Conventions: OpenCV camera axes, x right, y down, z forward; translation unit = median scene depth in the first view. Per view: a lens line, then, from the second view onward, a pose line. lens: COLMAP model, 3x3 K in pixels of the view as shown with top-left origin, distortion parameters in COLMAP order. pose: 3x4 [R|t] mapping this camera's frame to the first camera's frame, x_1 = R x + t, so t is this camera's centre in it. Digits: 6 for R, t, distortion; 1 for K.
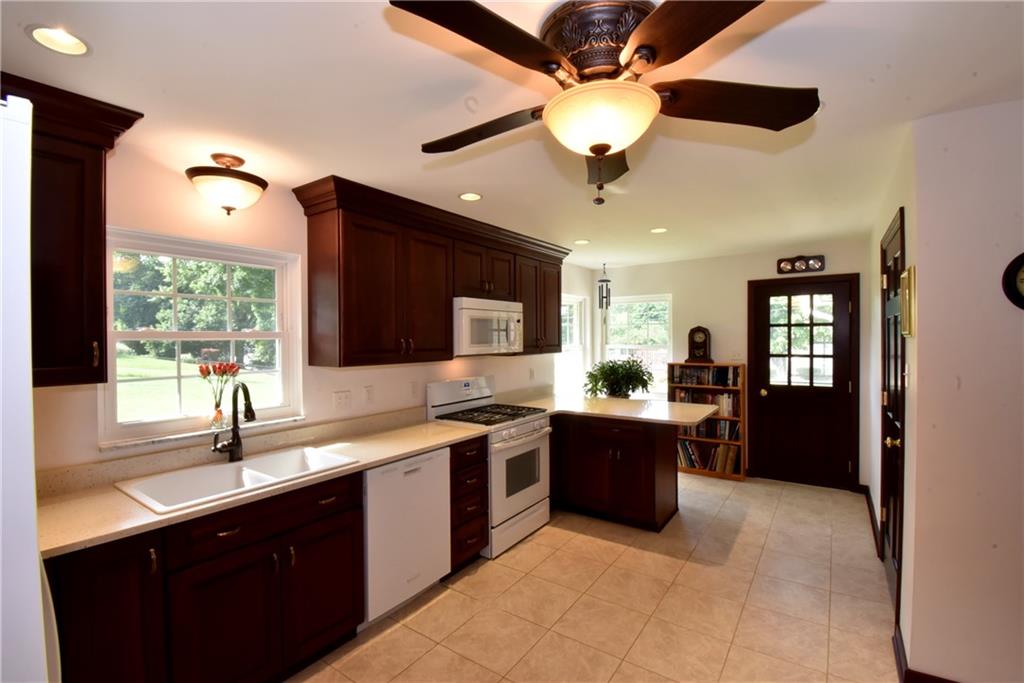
lens RADIAL K [[454.5, 0, 512.0], [0, 454.5, 344.0], [0, 0, 1]] dist [0.023630, -0.025173]
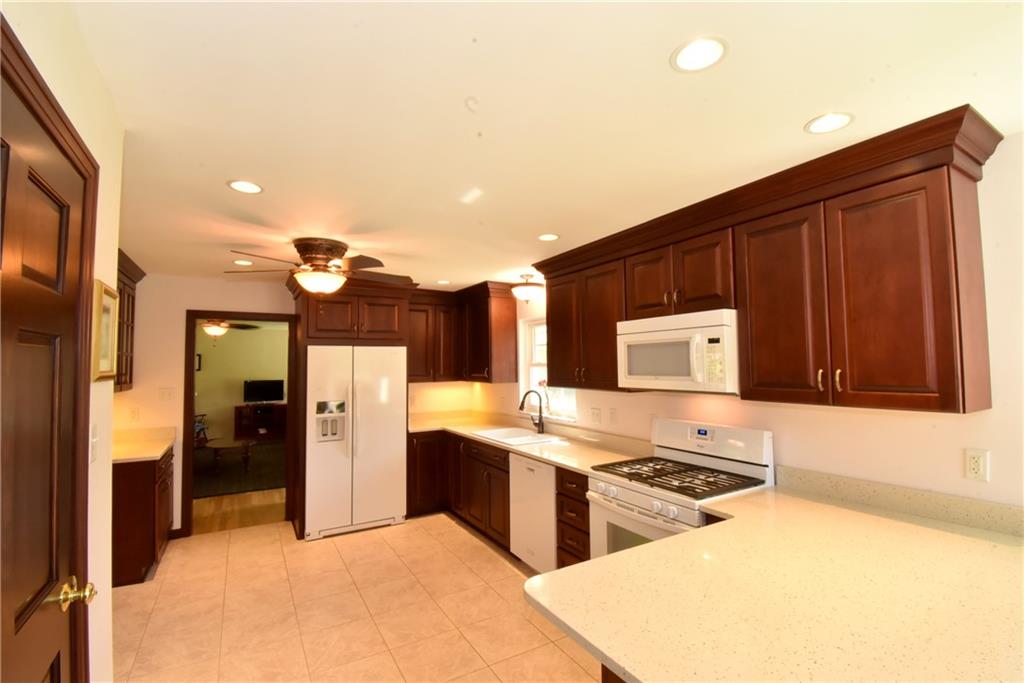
lens RADIAL K [[454.5, 0, 512.0], [0, 454.5, 344.0], [0, 0, 1]] dist [0.023630, -0.025173]
pose [[-0.409640, -0.026683, -0.911857, 0.747728], [0.001434, 0.999552, -0.029894, -0.031753], [0.912246, -0.013553, -0.409419, 1.108832]]
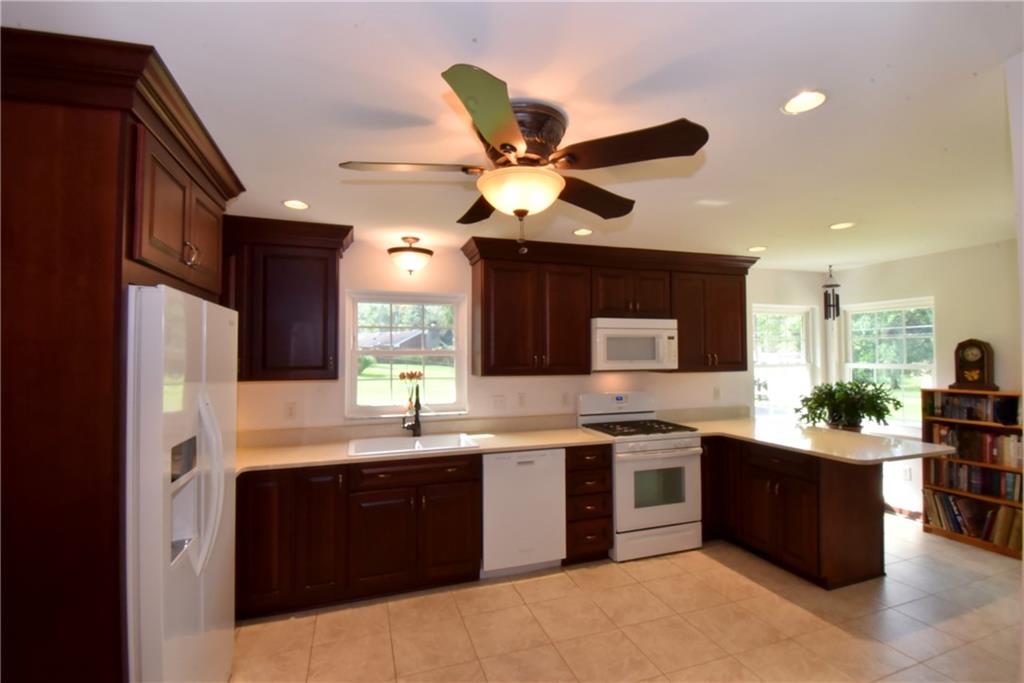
lens RADIAL K [[454.5, 0, 512.0], [0, 454.5, 344.0], [0, 0, 1]] dist [0.023630, -0.025173]
pose [[0.806867, -0.011852, -0.590614, 0.360424], [-0.008937, 0.999439, -0.032265, -0.001880], [0.590665, 0.031311, 0.806309, -0.020717]]
